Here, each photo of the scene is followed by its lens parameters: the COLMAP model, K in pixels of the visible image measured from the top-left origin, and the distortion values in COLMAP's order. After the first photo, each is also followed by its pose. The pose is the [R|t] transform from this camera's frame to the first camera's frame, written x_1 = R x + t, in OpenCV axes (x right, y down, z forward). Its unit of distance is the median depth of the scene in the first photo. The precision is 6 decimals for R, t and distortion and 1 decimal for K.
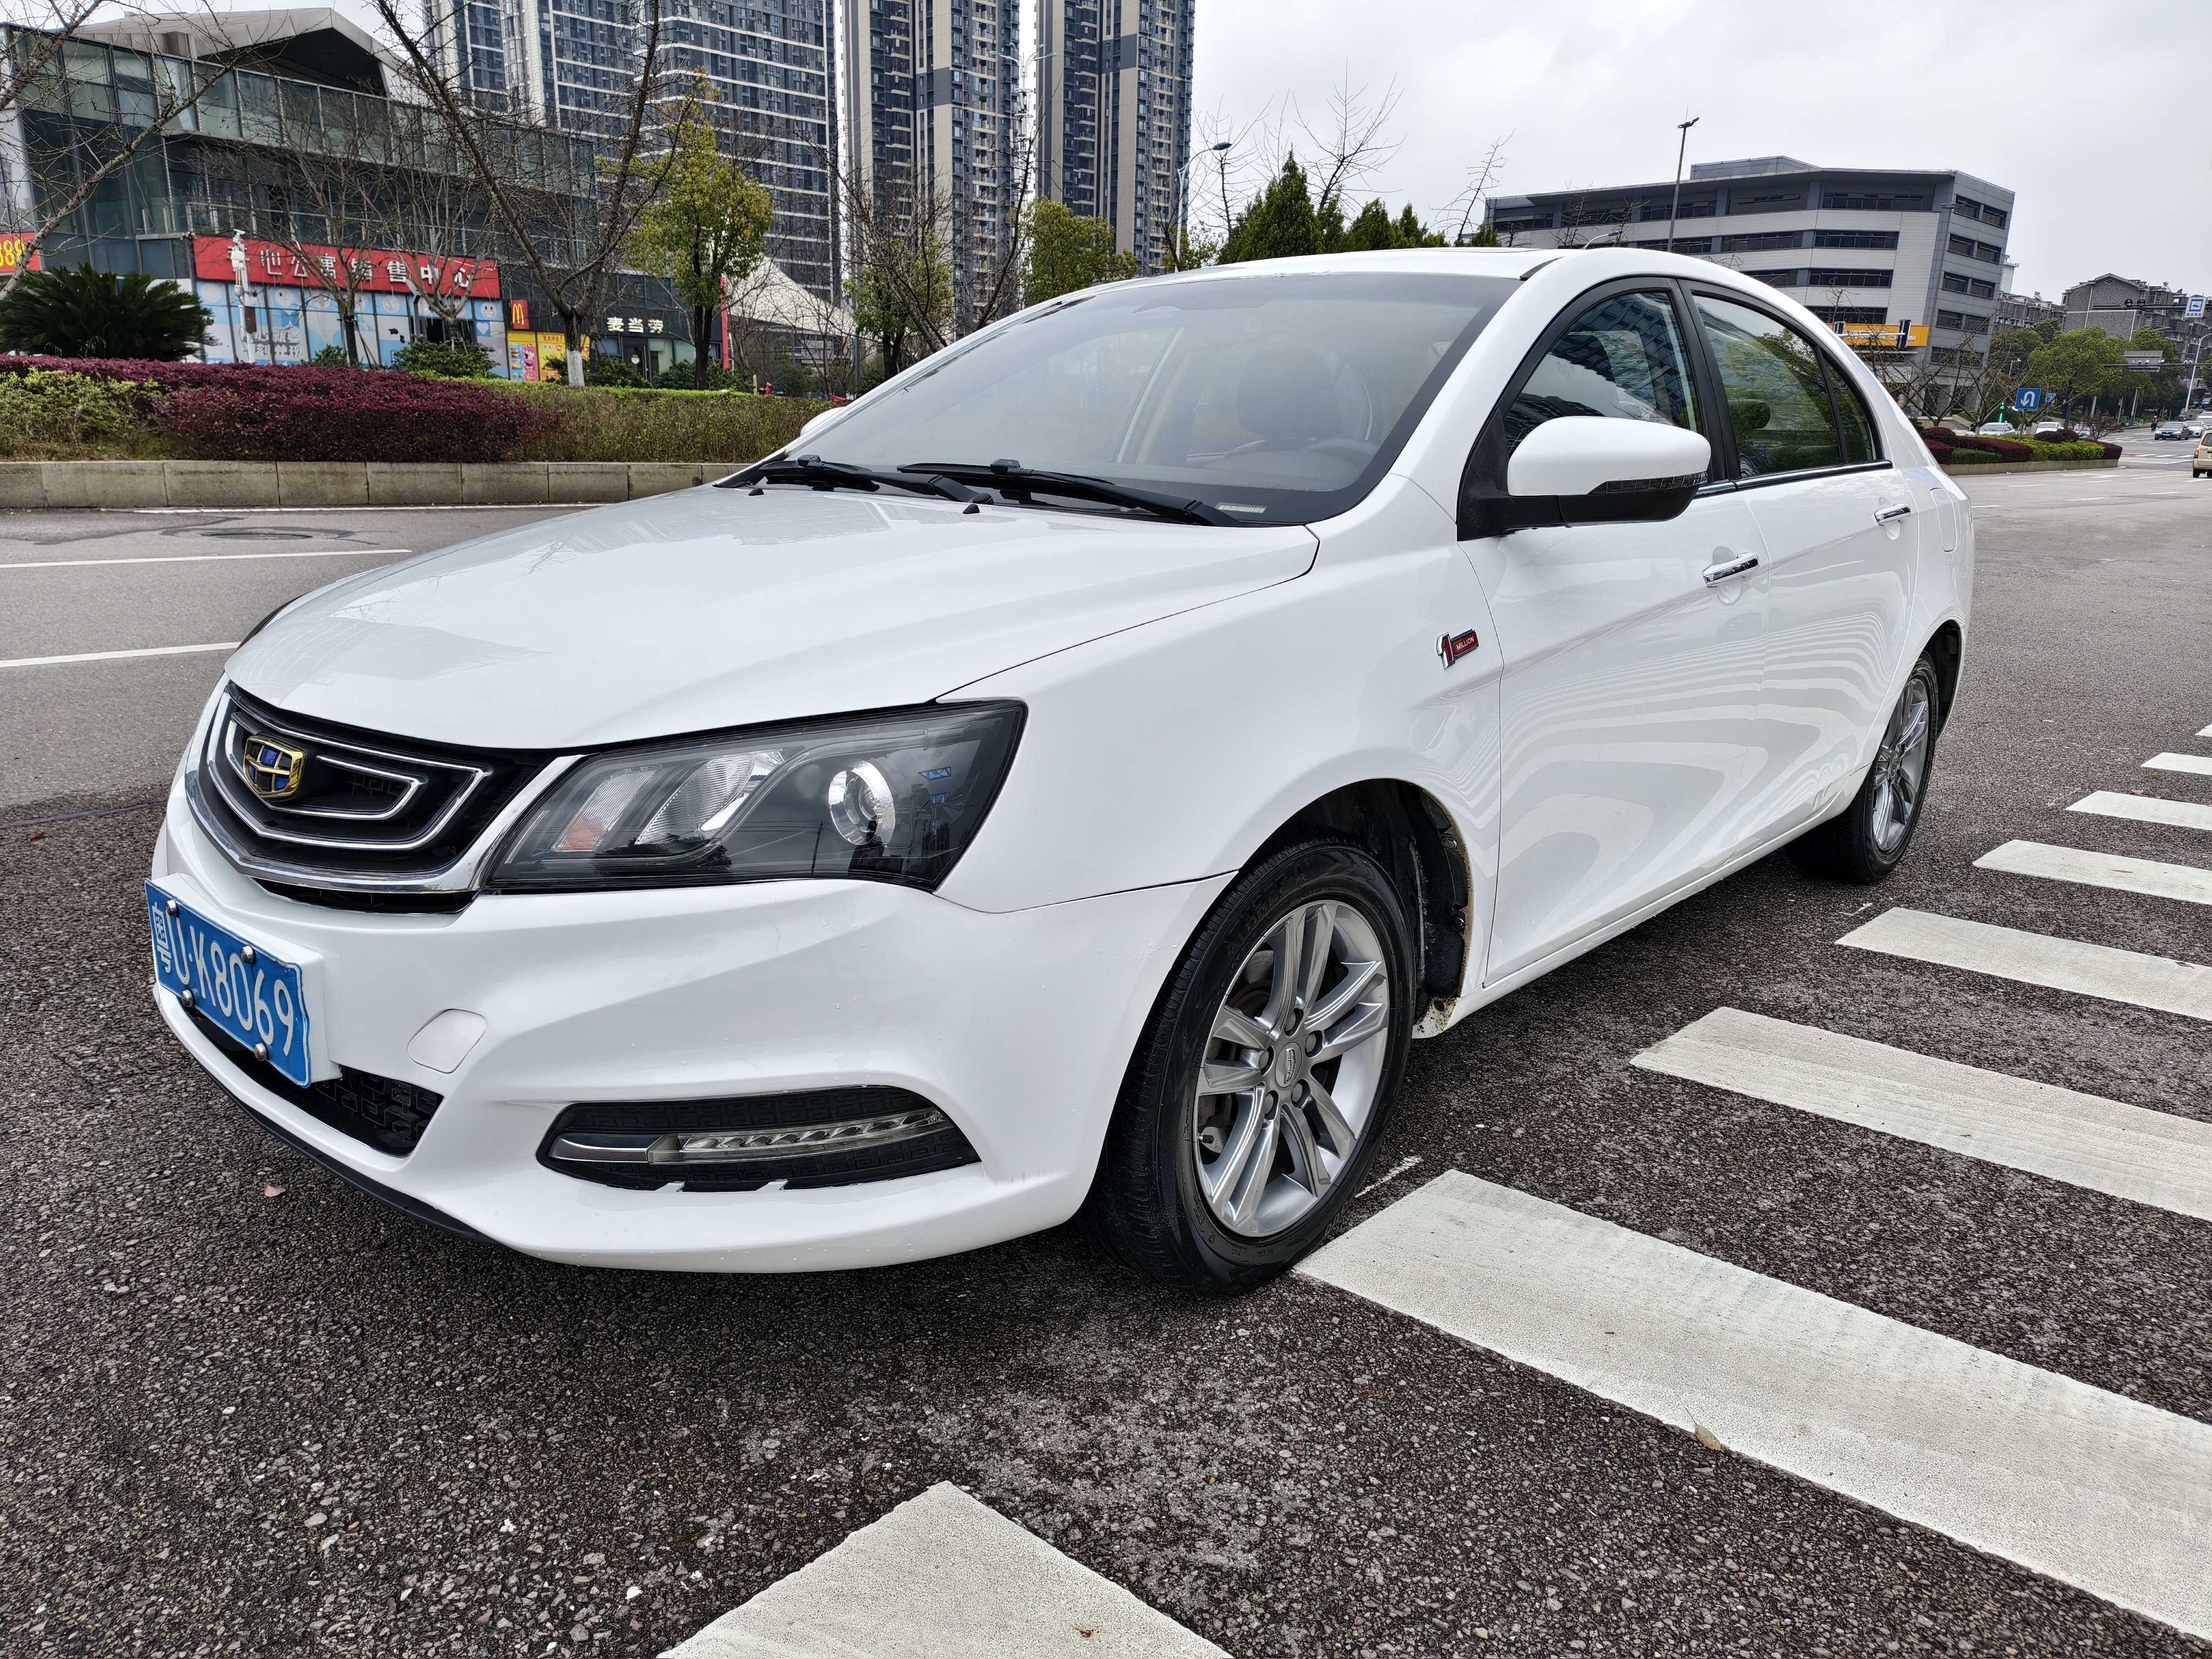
lens RADIAL K [[1537.1, 0, 1106.5], [0, 1537.1, 767.9], [0, 0, 1]] dist [0.044104, -0.040339]
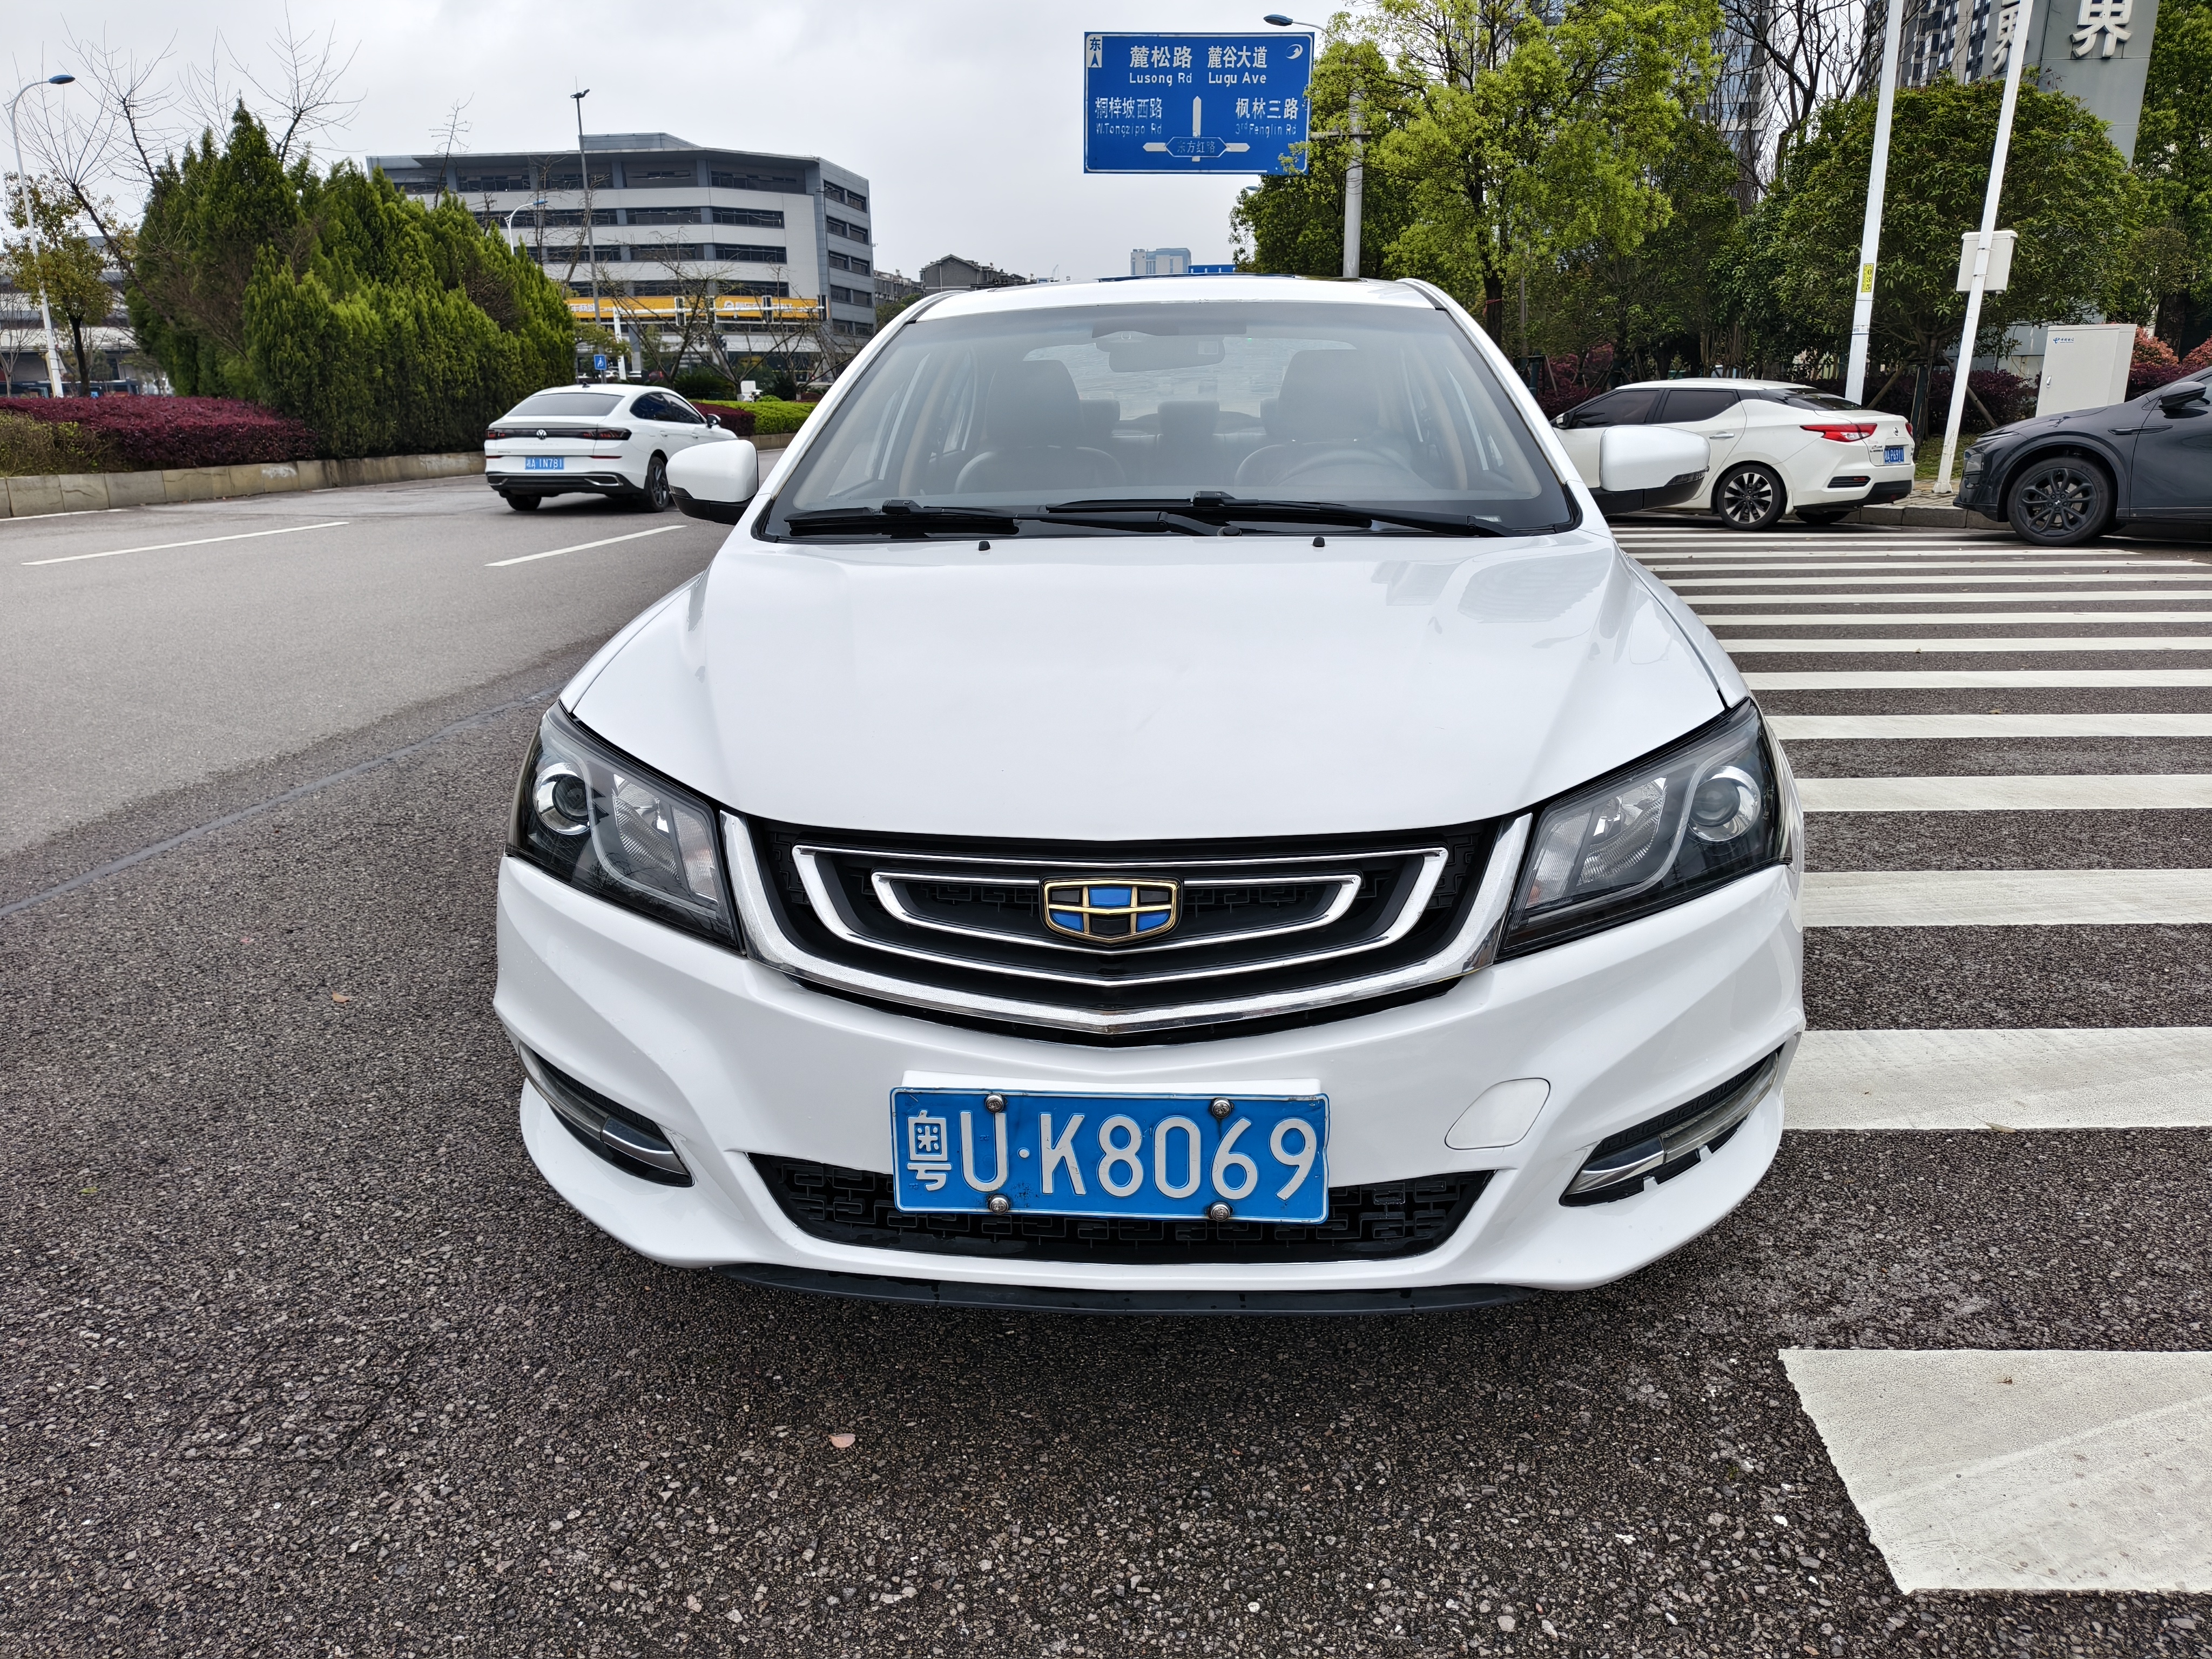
lens RADIAL K [[1517.2, 0, 1110.6], [0, 1517.2, 802.0], [0, 0, 1]] dist [0.049710, -0.050657]
pose [[0.796825, -0.190198, 0.573493, -0.690443], [0.166799, 0.981522, 0.093766, -0.095568], [-0.580731, 0.020943, 0.813826, 0.199487]]
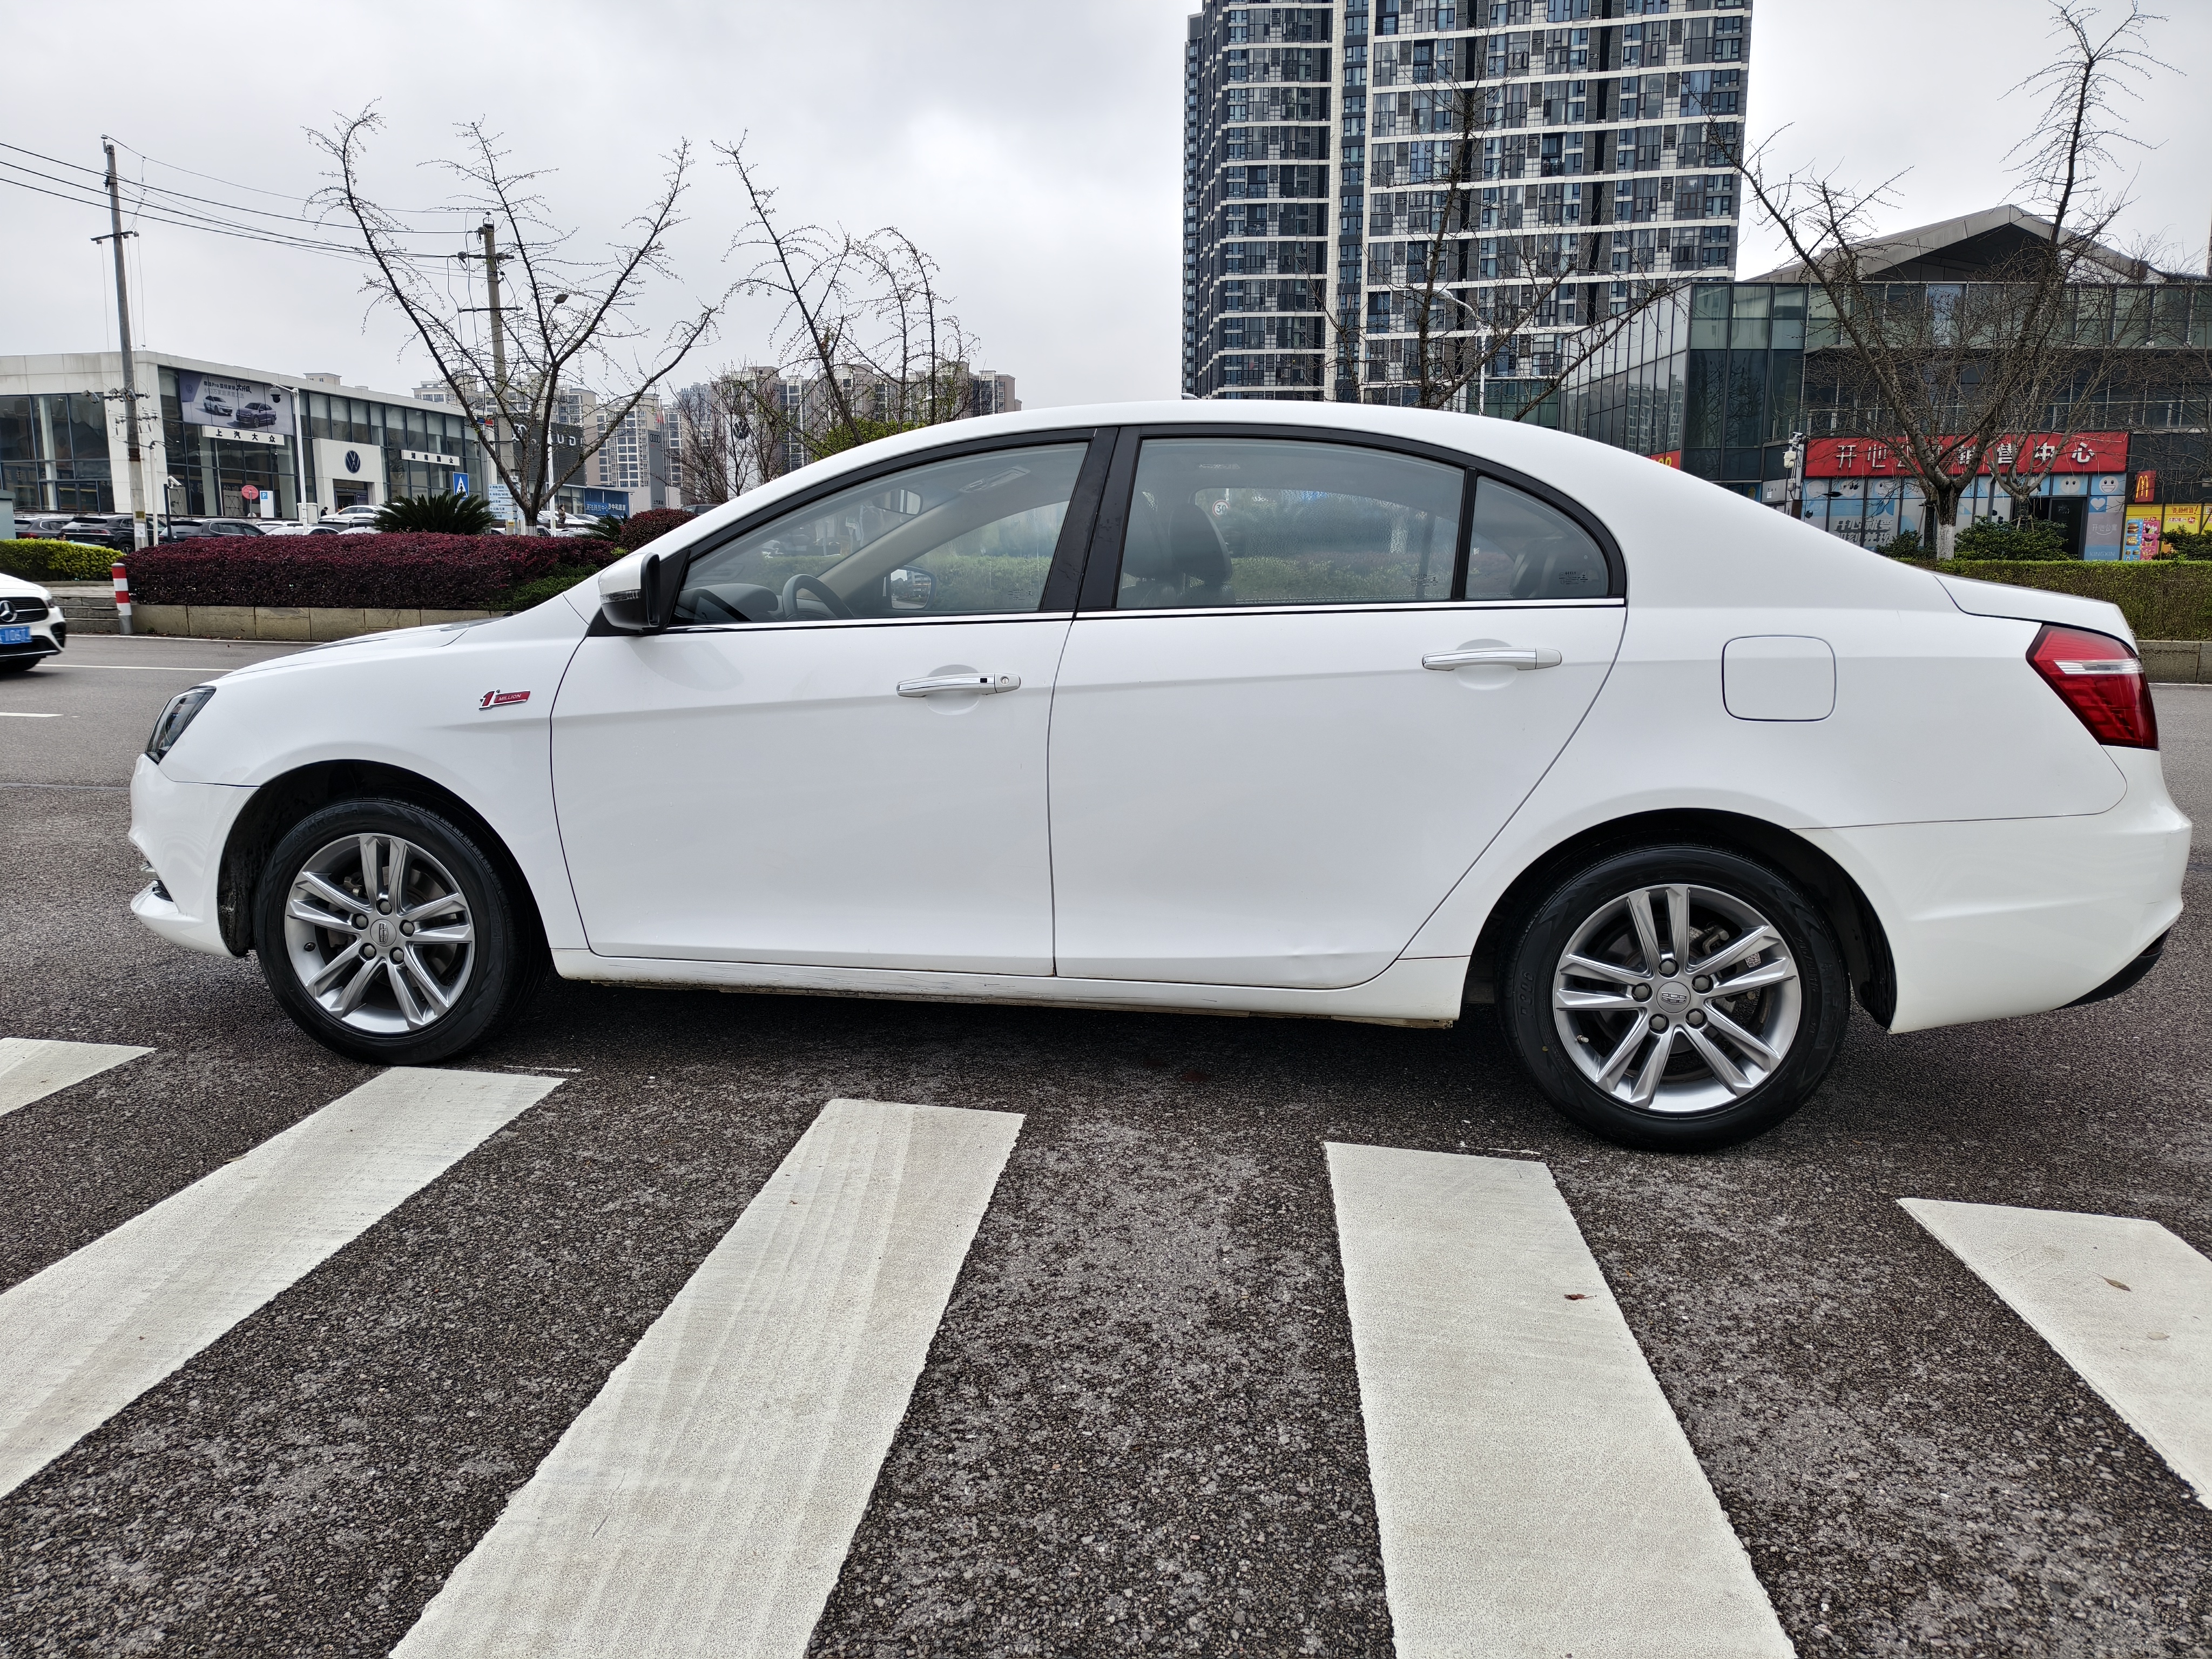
lens RADIAL K [[1517.2, 0, 1110.6], [0, 1517.2, 802.0], [0, 0, 1]] dist [0.049710, -0.050657]
pose [[0.539315, 0.102805, -0.835805, 1.443952], [-0.179864, 0.983679, 0.004933, -0.074782], [0.822671, 0.147671, 0.549004, 0.535542]]
